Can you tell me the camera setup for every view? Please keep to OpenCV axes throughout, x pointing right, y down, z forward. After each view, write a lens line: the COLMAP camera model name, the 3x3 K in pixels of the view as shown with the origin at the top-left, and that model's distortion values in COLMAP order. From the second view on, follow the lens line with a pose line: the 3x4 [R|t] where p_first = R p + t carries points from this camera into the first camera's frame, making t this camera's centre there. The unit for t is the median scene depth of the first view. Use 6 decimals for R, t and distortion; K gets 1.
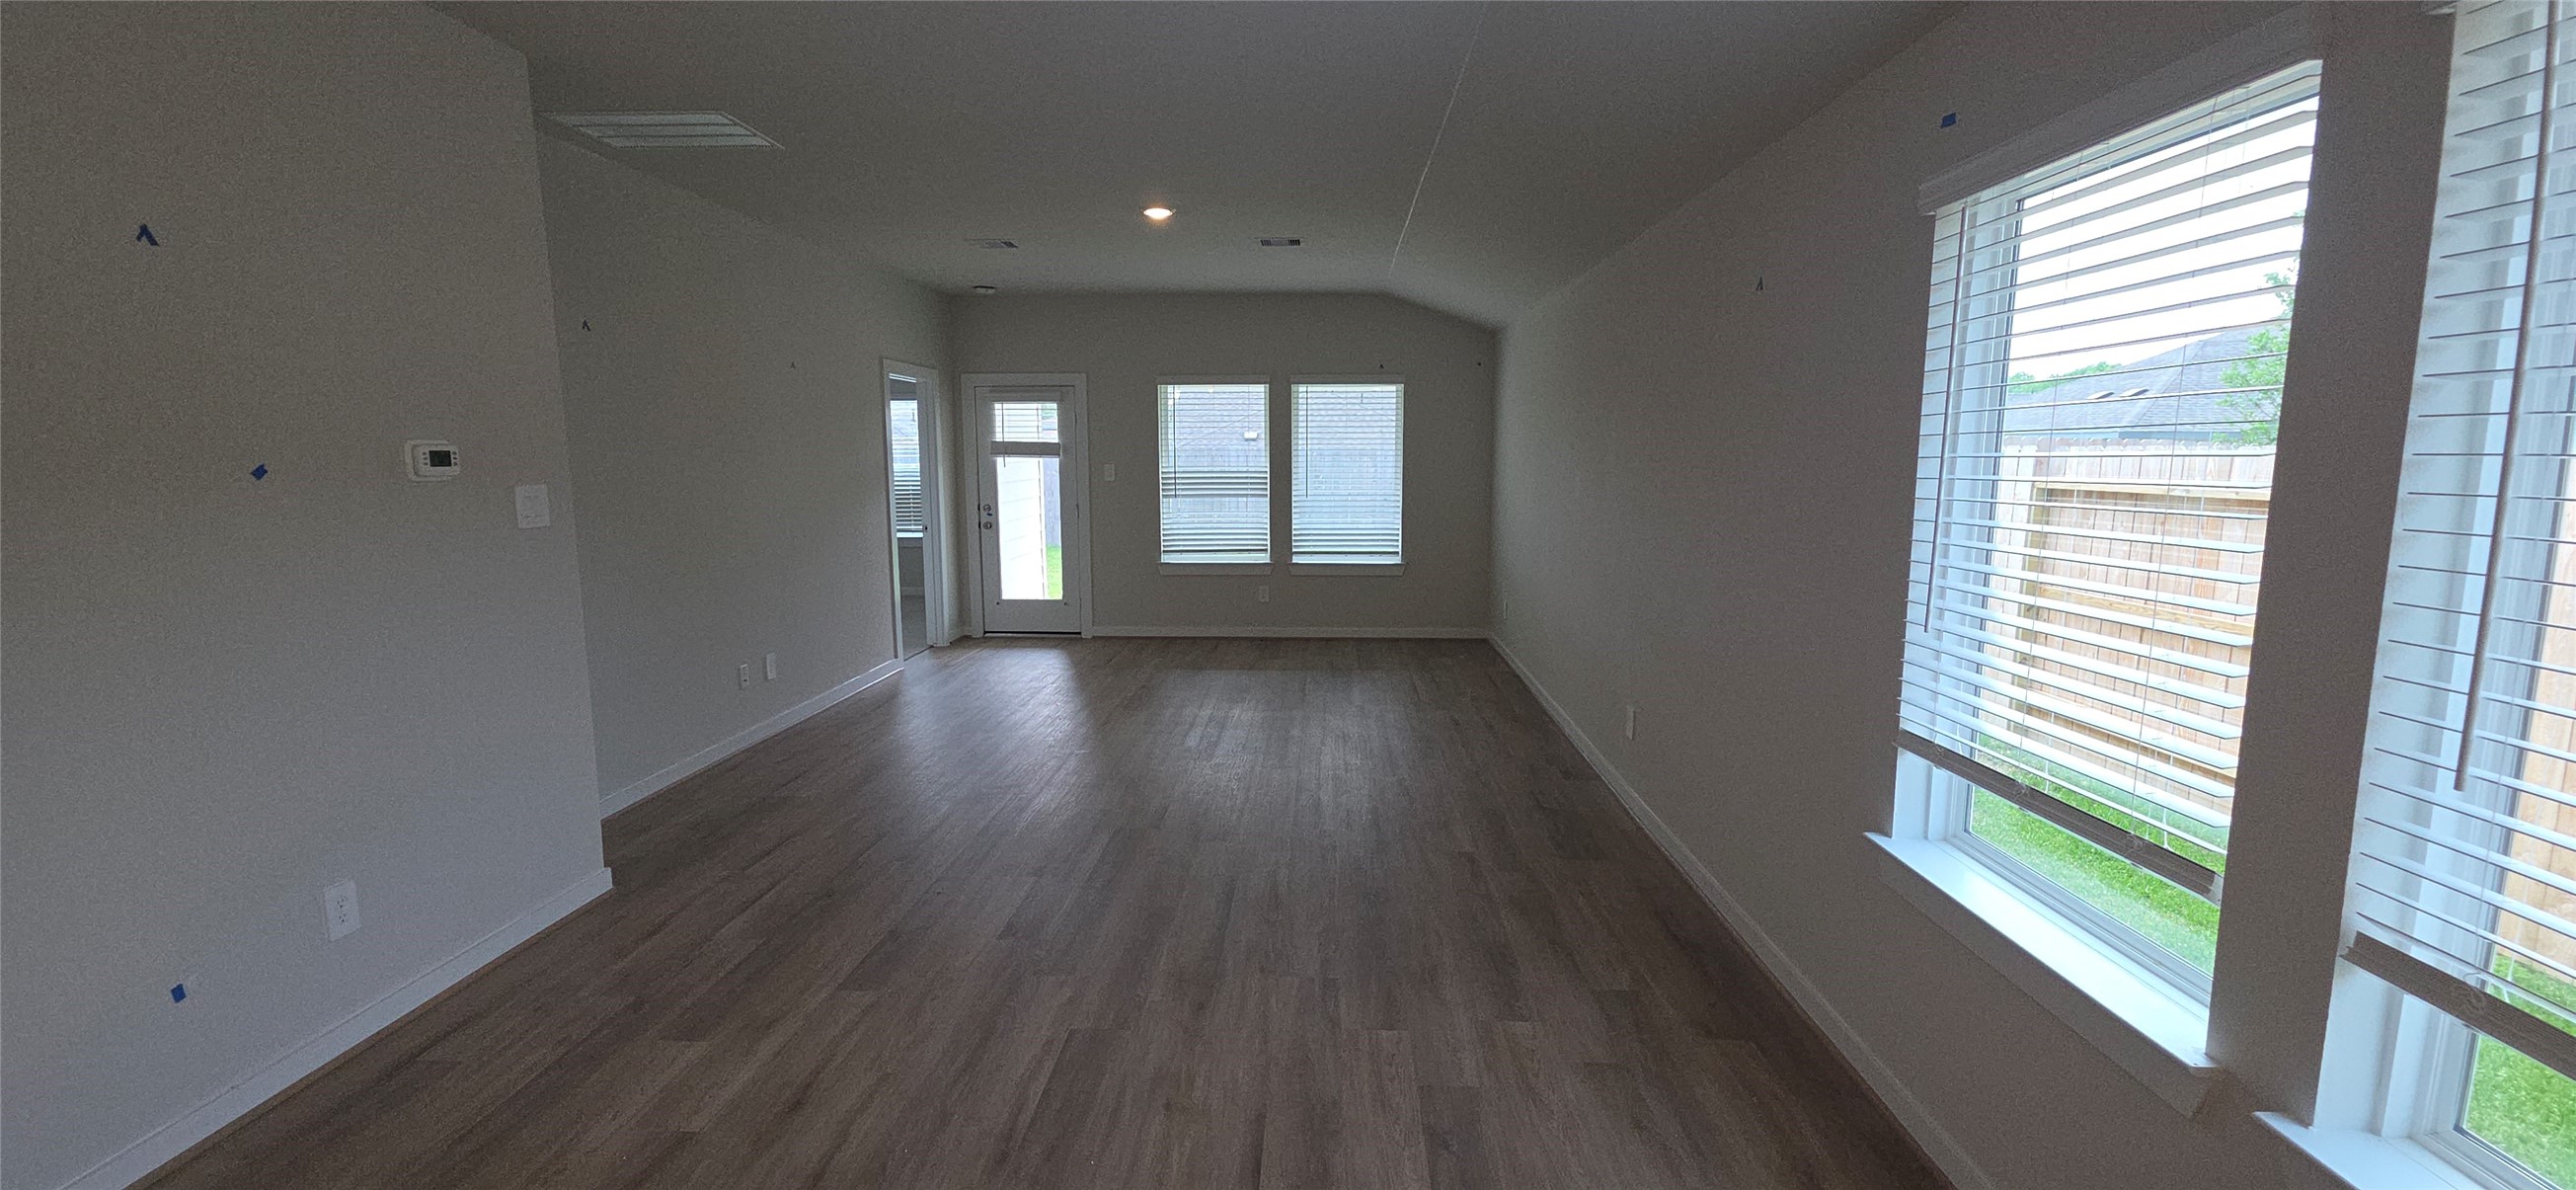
lens RADIAL K [[1034.6, 0, 1294.4], [0, 1034.6, 589.6], [0, 0, 1]] dist [-0.016016, -0.000710]
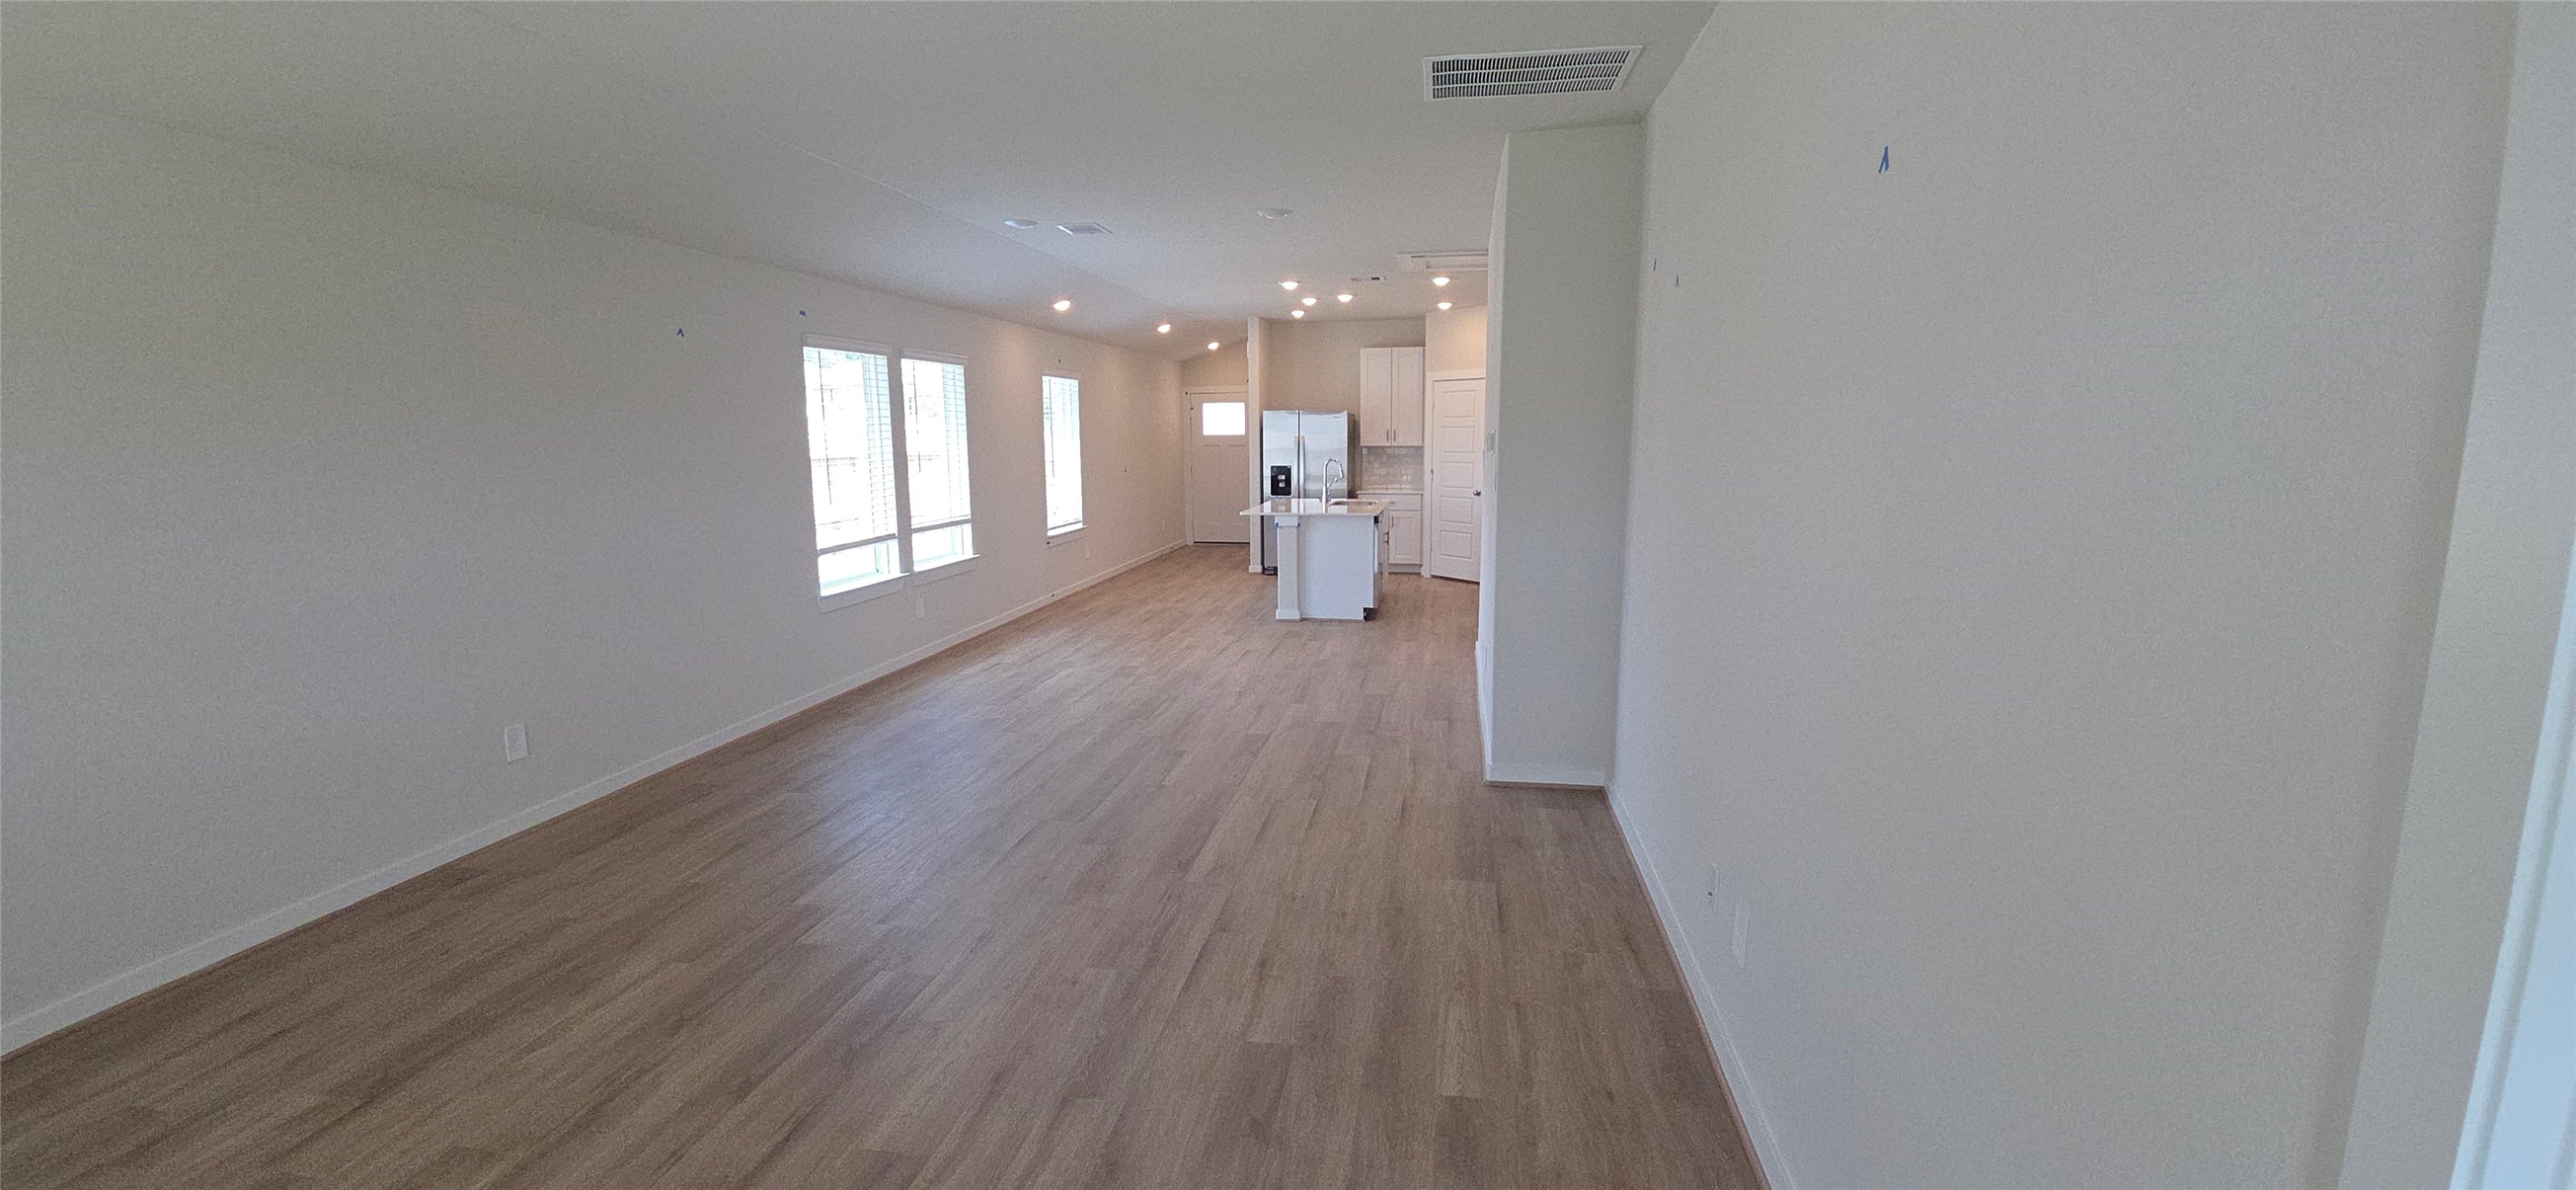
lens RADIAL K [[1034.6, 0, 1289.4], [0, 1034.6, 598.5], [0, 0, 1]] dist [-0.016016, -0.000710]
pose [[-0.991628, -0.018961, 0.127729, -0.753152], [0.018612, 0.957844, 0.286684, -0.387013], [-0.127780, 0.286661, -0.949472, 2.834213]]
